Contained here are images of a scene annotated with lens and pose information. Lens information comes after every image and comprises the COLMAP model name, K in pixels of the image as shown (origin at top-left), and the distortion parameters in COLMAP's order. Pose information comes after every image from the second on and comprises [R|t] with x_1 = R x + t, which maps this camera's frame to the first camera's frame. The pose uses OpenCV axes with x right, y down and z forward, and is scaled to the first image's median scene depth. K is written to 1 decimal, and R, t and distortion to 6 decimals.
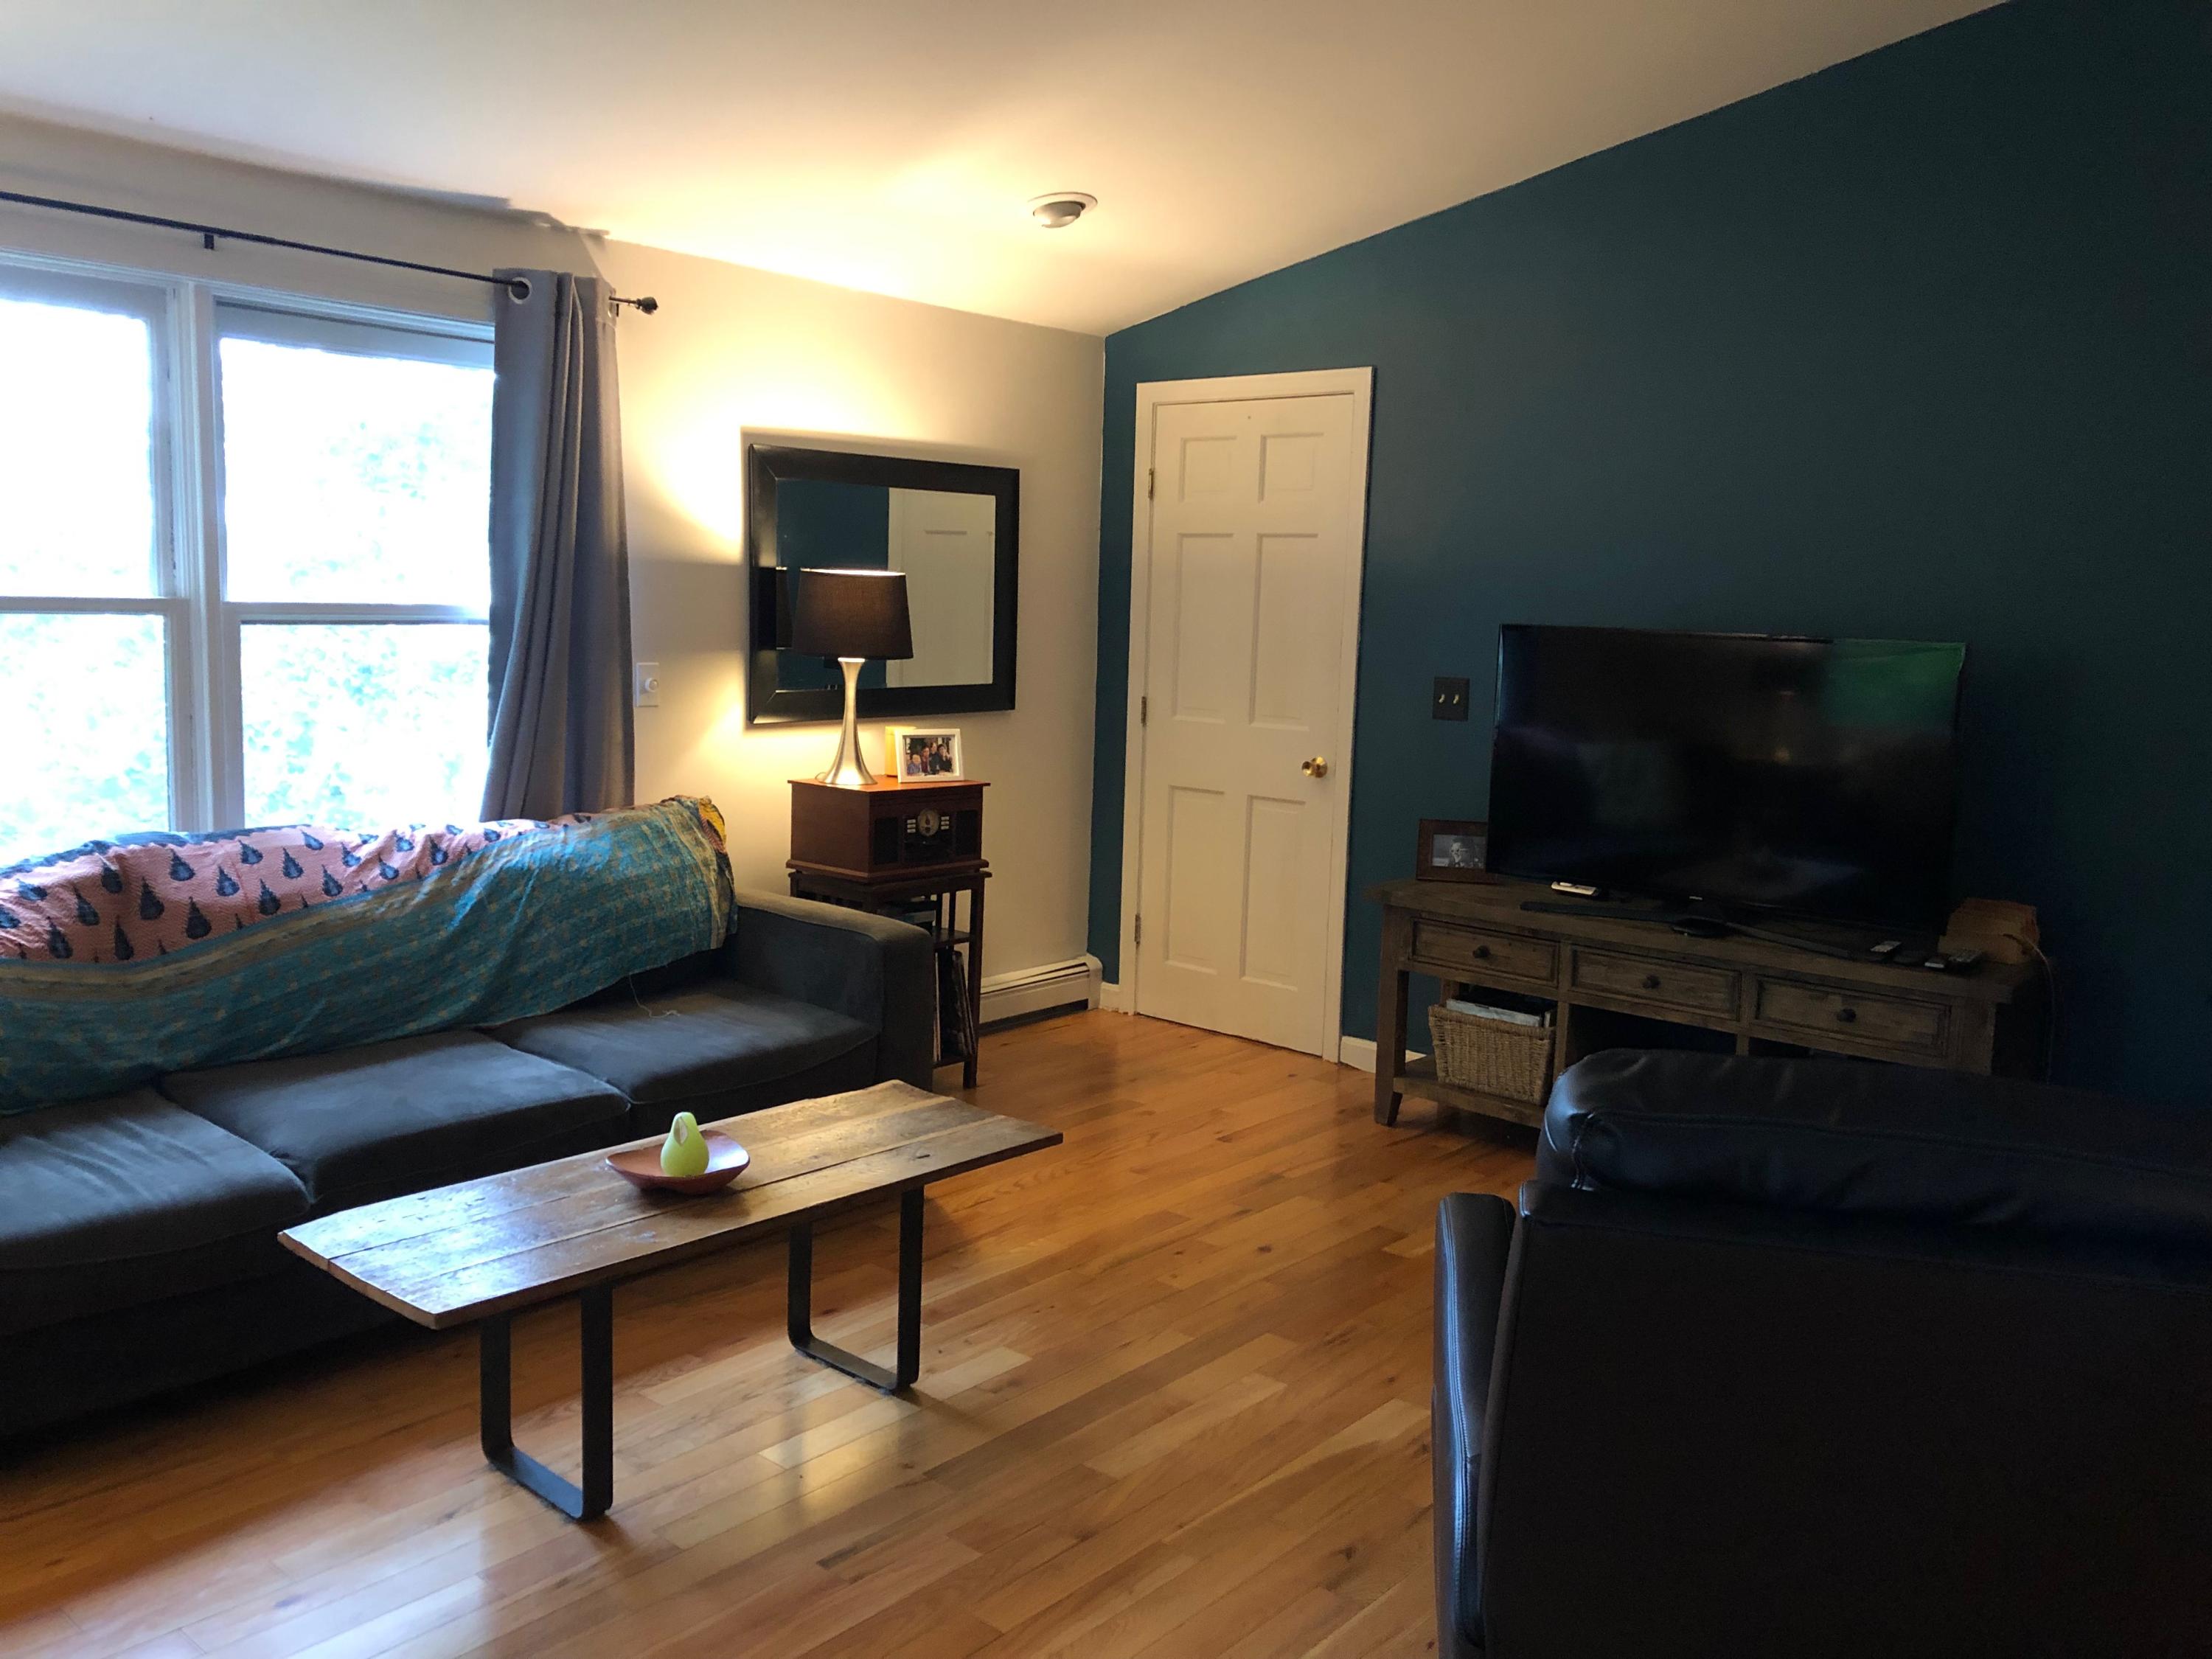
lens RADIAL K [[1774.5, 0, 1106.0], [0, 1774.5, 829.5], [0, 0, 1]] dist [0.103689, -0.155893]
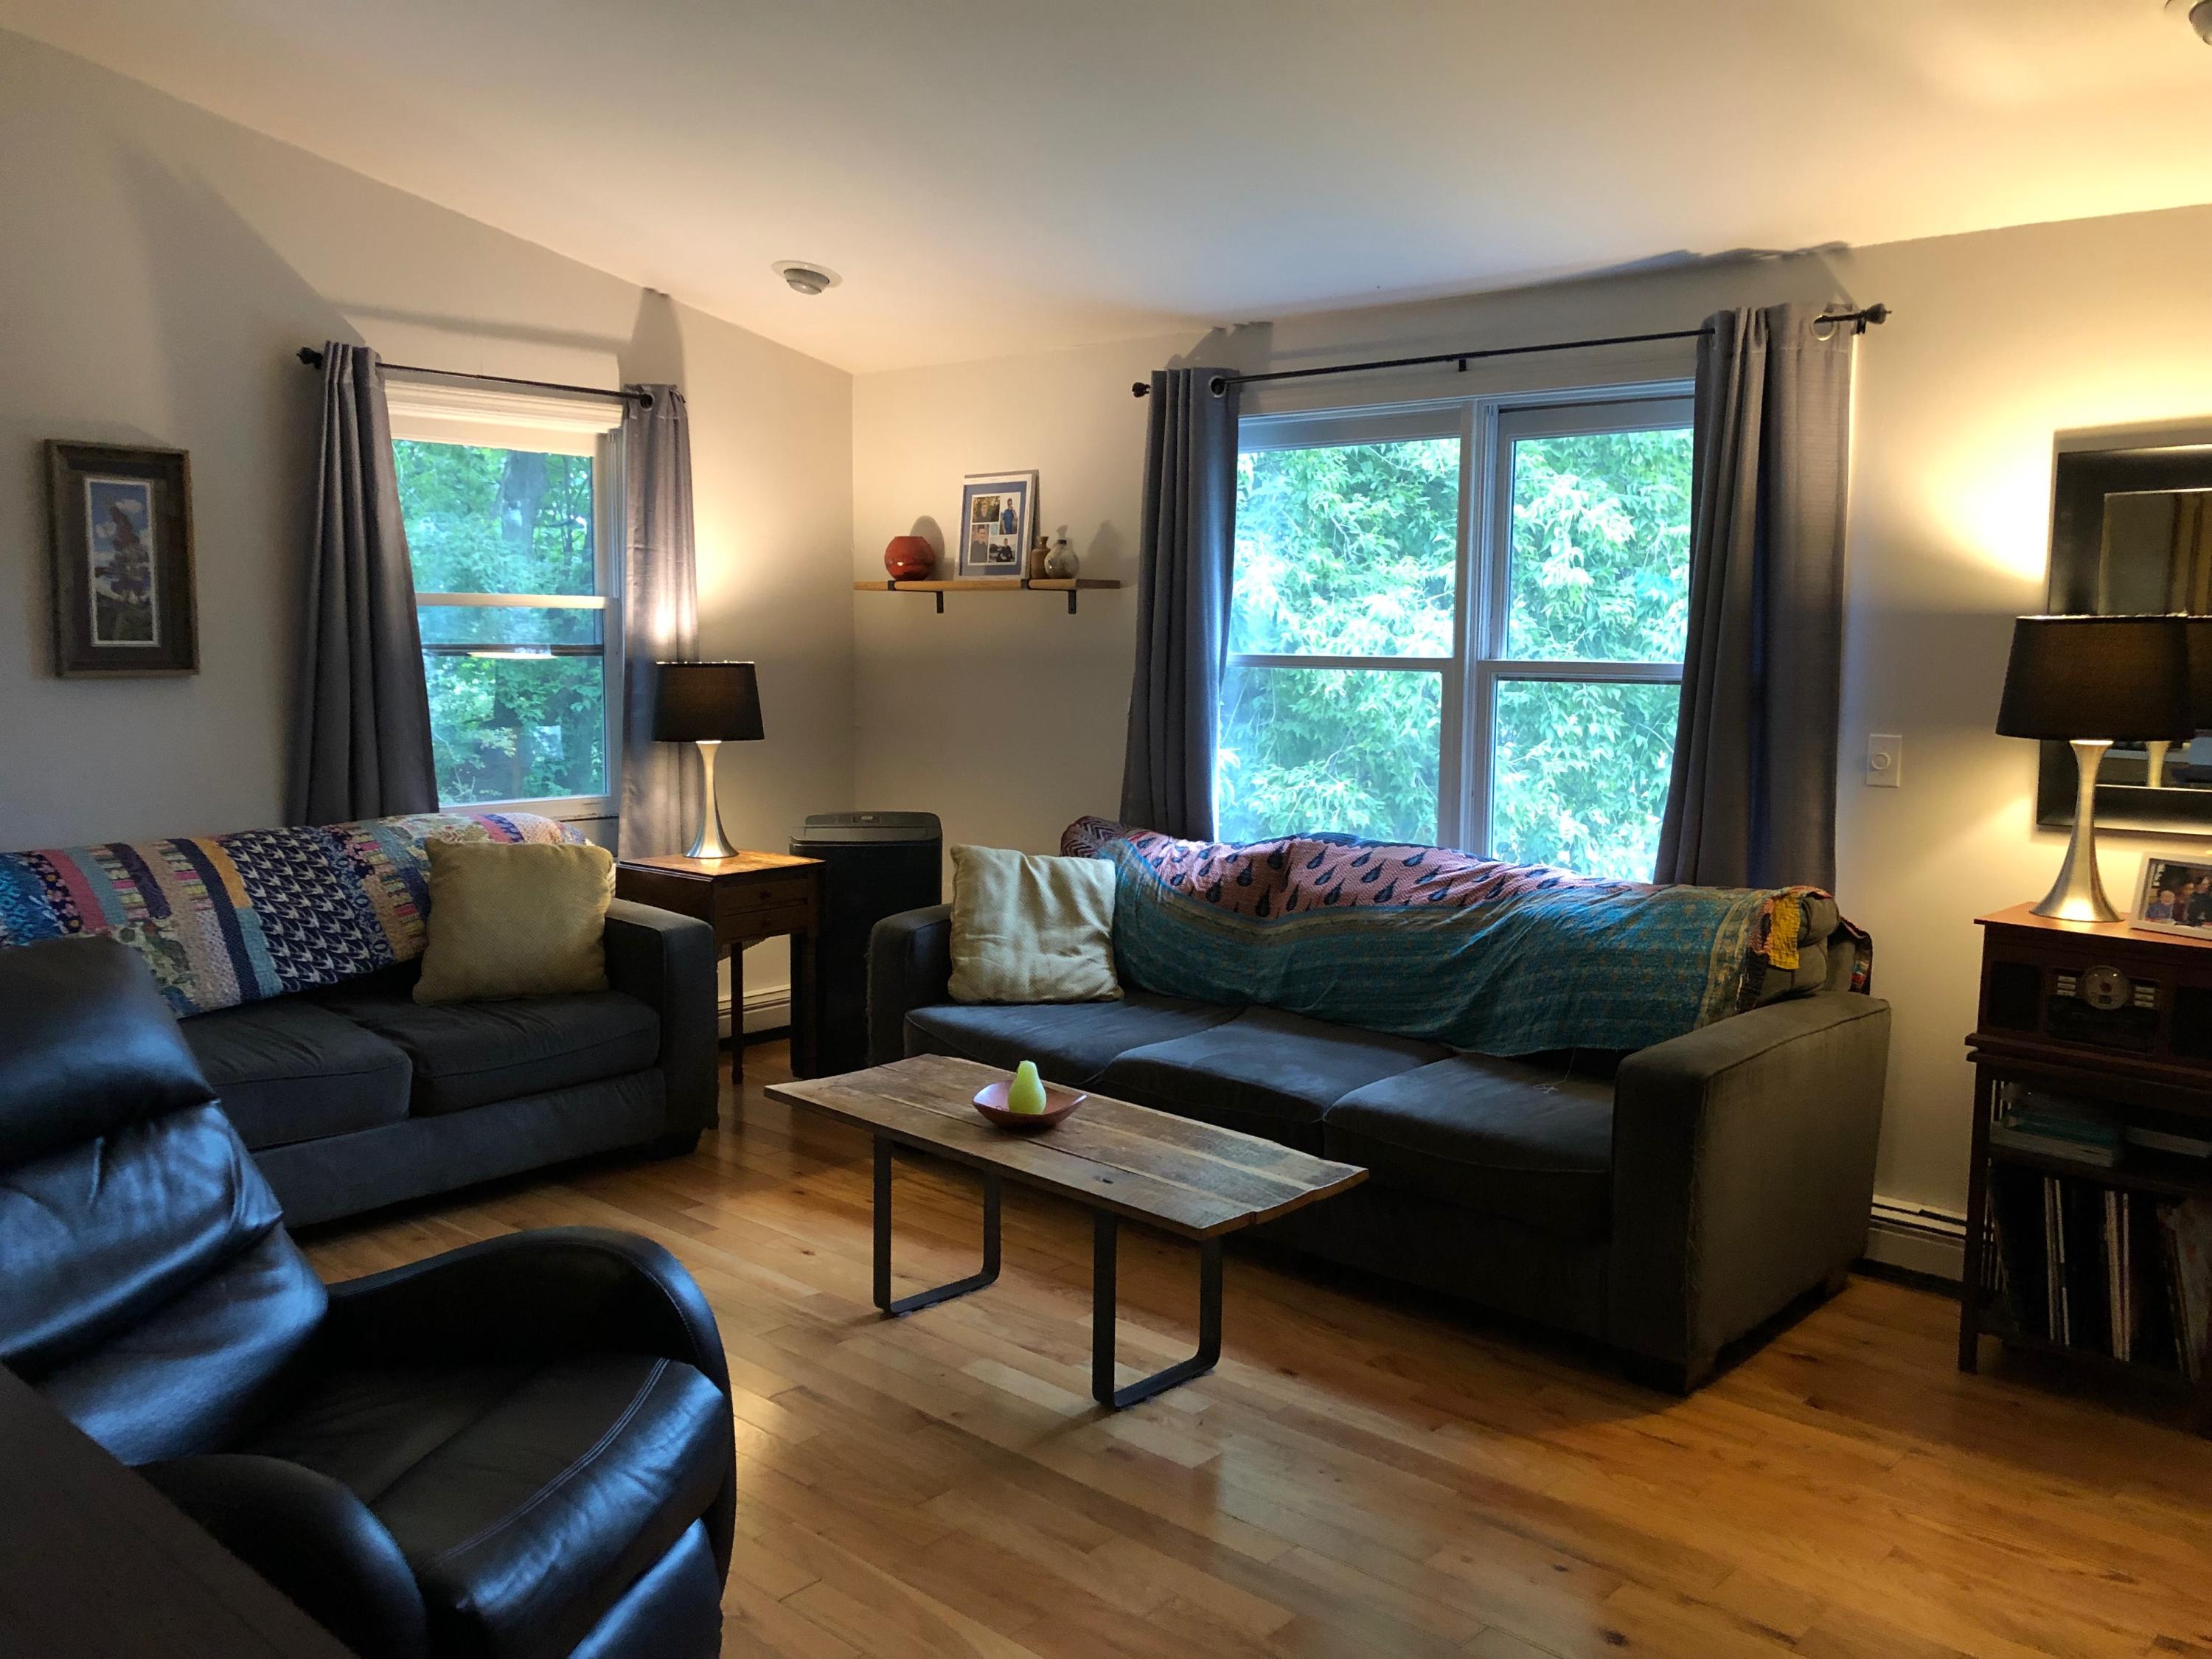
lens RADIAL K [[1820.9, 0, 1106.0], [0, 1820.9, 829.5], [0, 0, 1]] dist [0.053926, 0.003209]
pose [[-0.030543, 0.082276, -0.996141, 0.719414], [-0.146239, 0.985514, 0.085882, -0.081424], [0.988778, 0.148298, -0.018069, 0.774709]]
